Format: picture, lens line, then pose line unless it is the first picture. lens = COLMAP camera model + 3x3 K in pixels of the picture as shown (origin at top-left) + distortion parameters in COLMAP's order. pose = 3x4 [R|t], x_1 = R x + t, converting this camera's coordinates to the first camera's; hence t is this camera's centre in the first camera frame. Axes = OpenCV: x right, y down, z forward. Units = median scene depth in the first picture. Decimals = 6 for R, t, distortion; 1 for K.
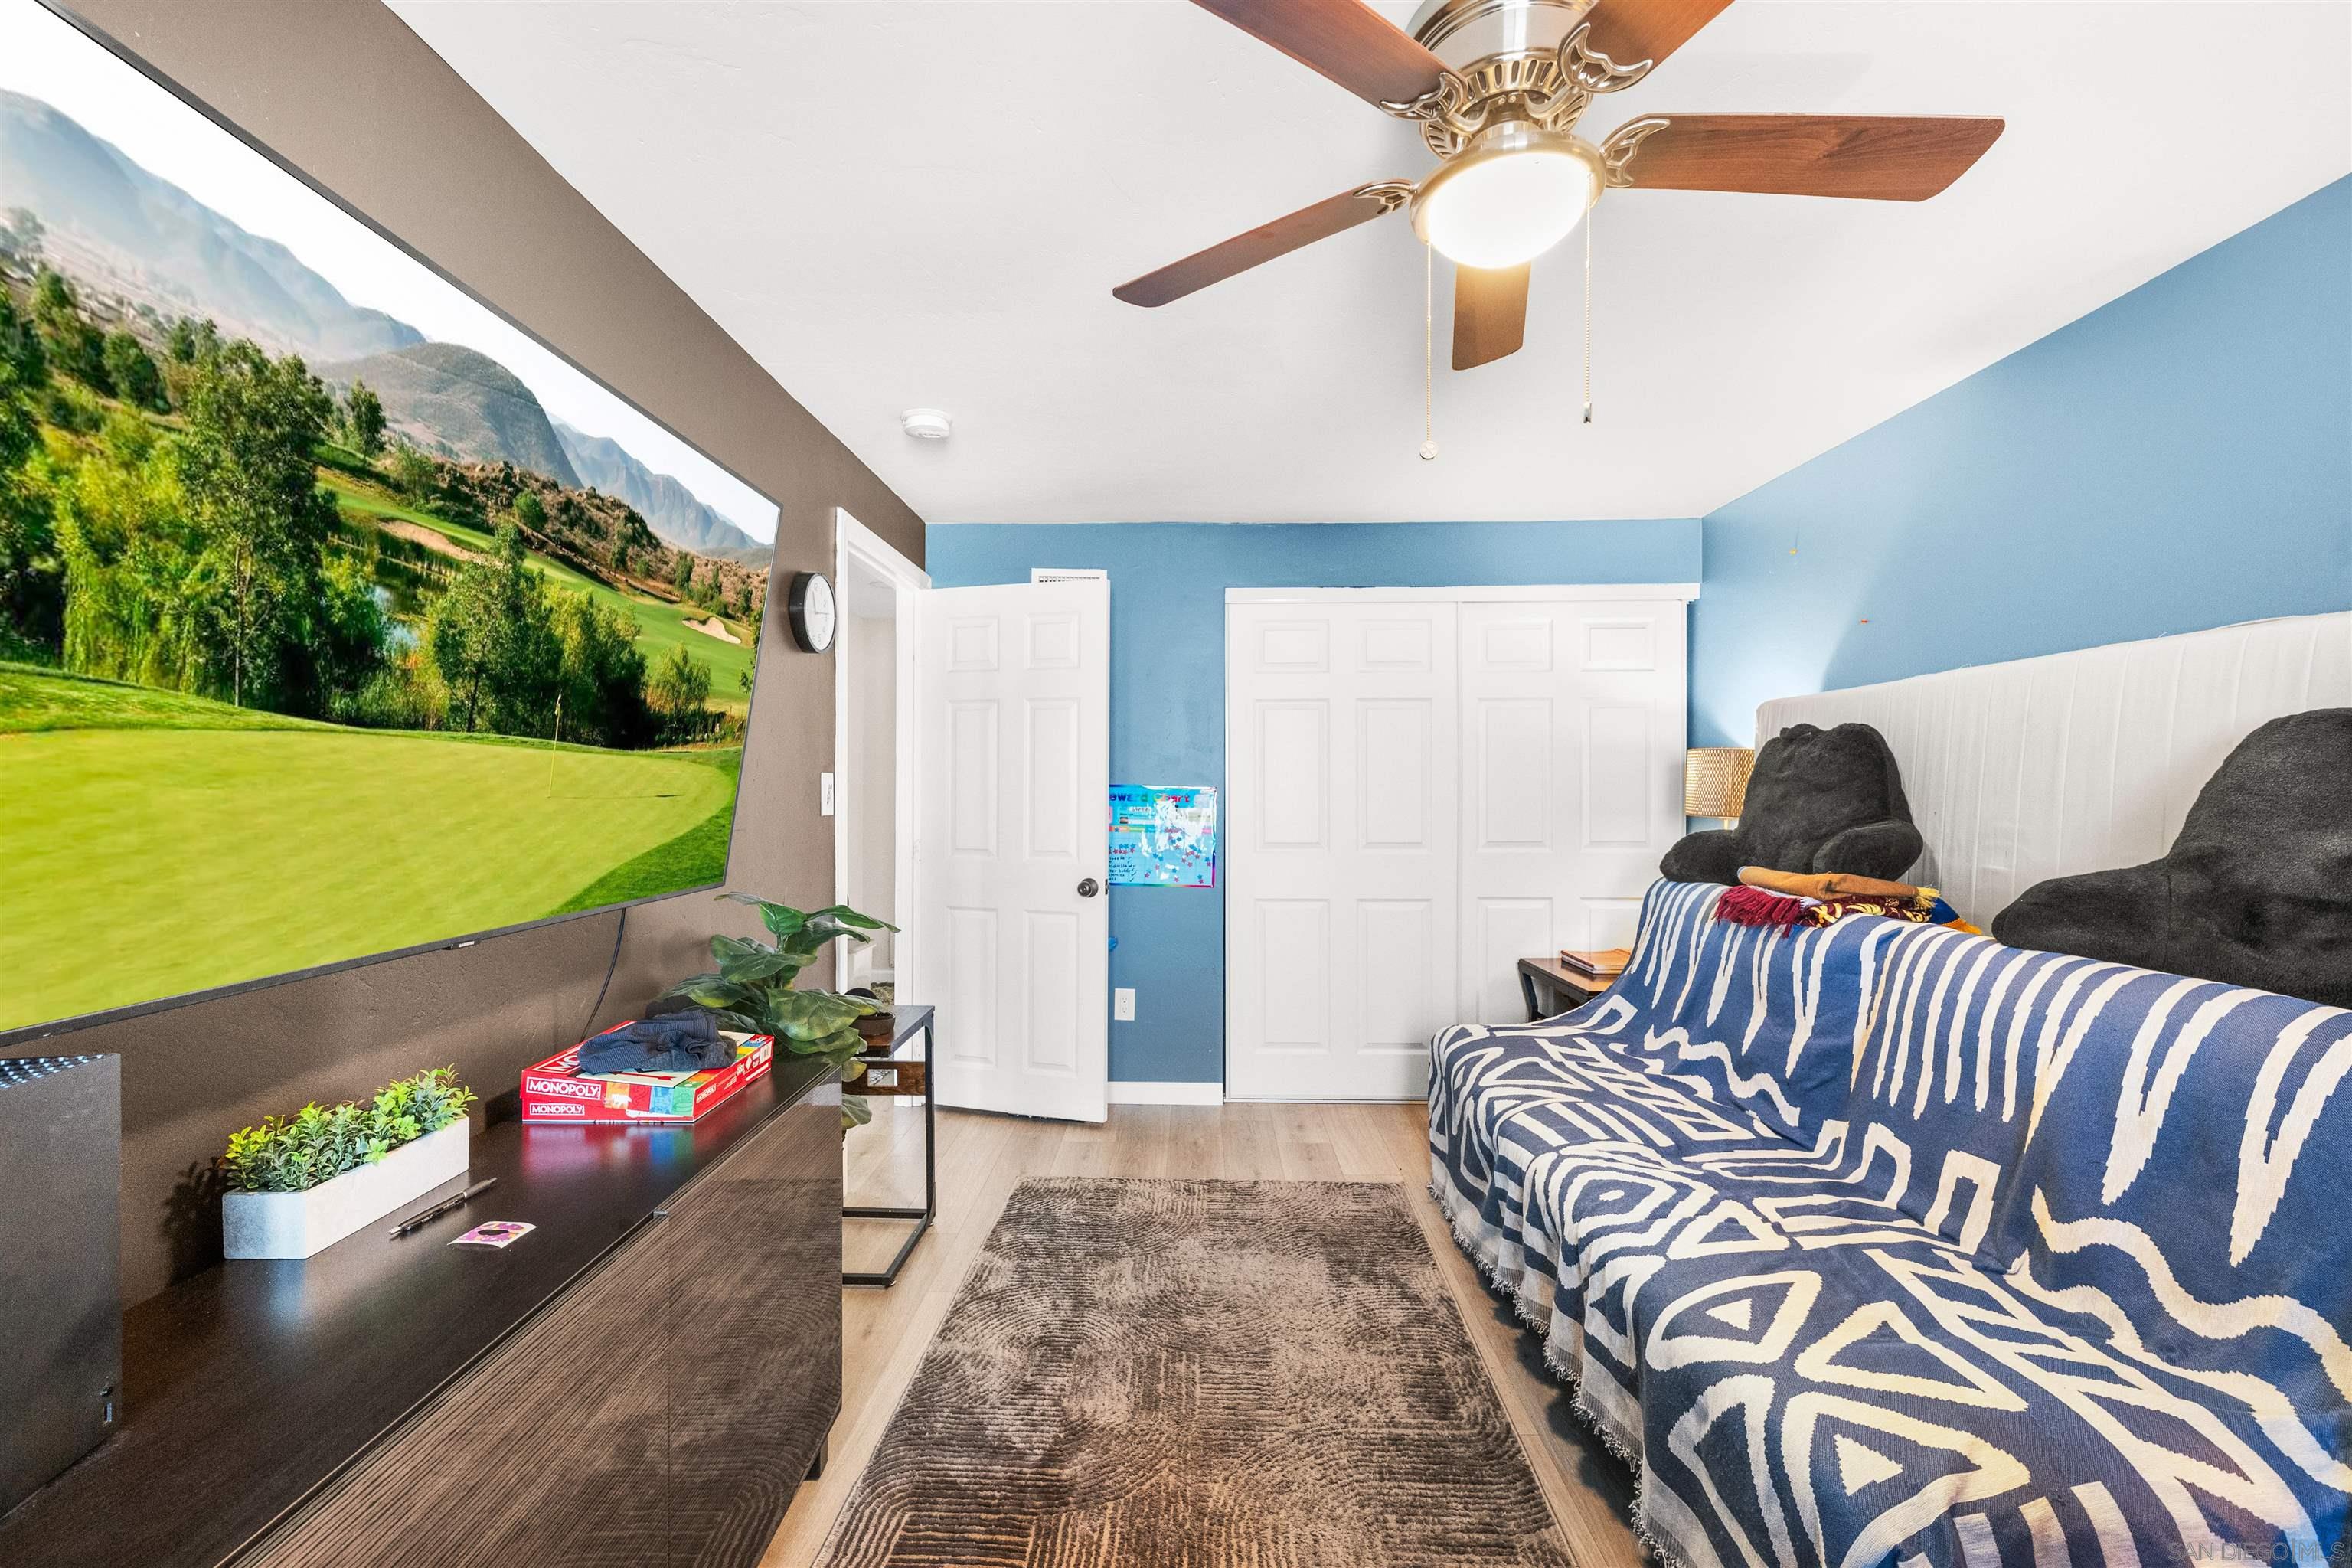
lens RADIAL K [[926.0, 0, 1182.0], [0, 926.0, 787.1], [0, 0, 1]] dist [-0.002879, 0.000722]
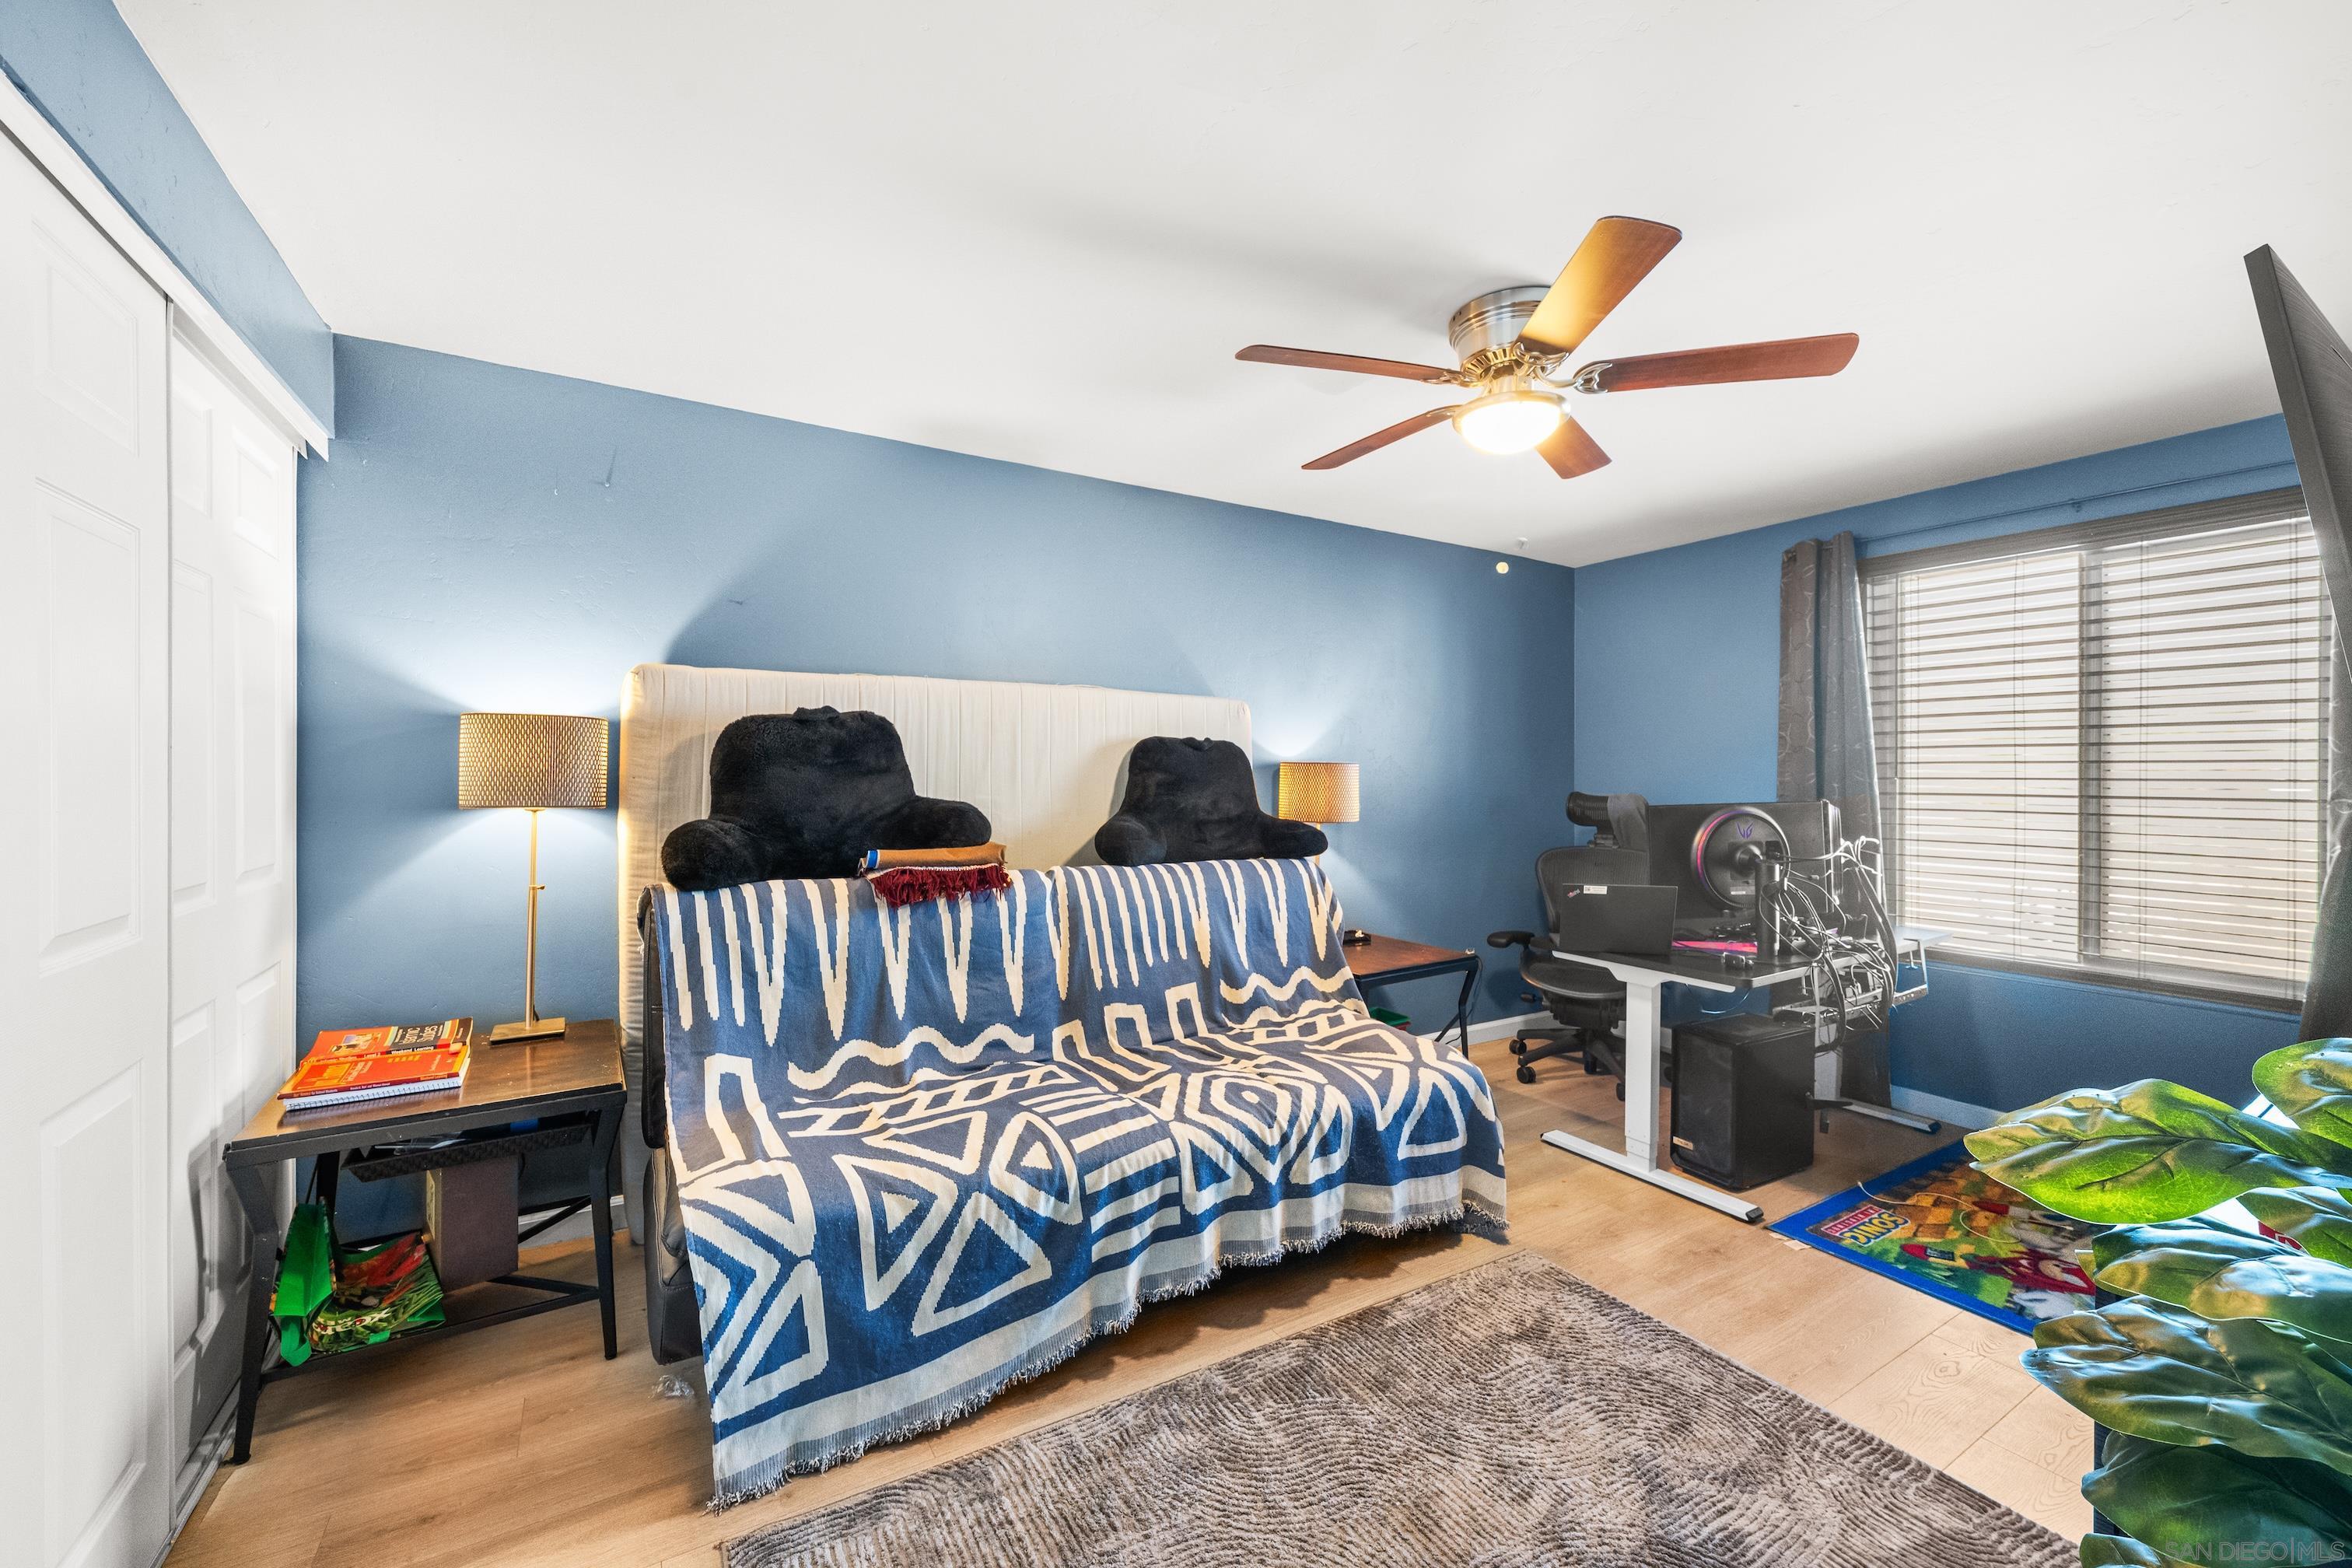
lens RADIAL K [[926.0, 0, 1186.6], [0, 926.0, 777.8], [0, 0, 1]] dist [-0.002879, 0.000722]
pose [[-0.527199, -0.012848, 0.849644, -0.452005], [-0.005843, 0.999917, 0.011494, -0.002188], [-0.849721, 0.001095, -0.527231, 1.441488]]
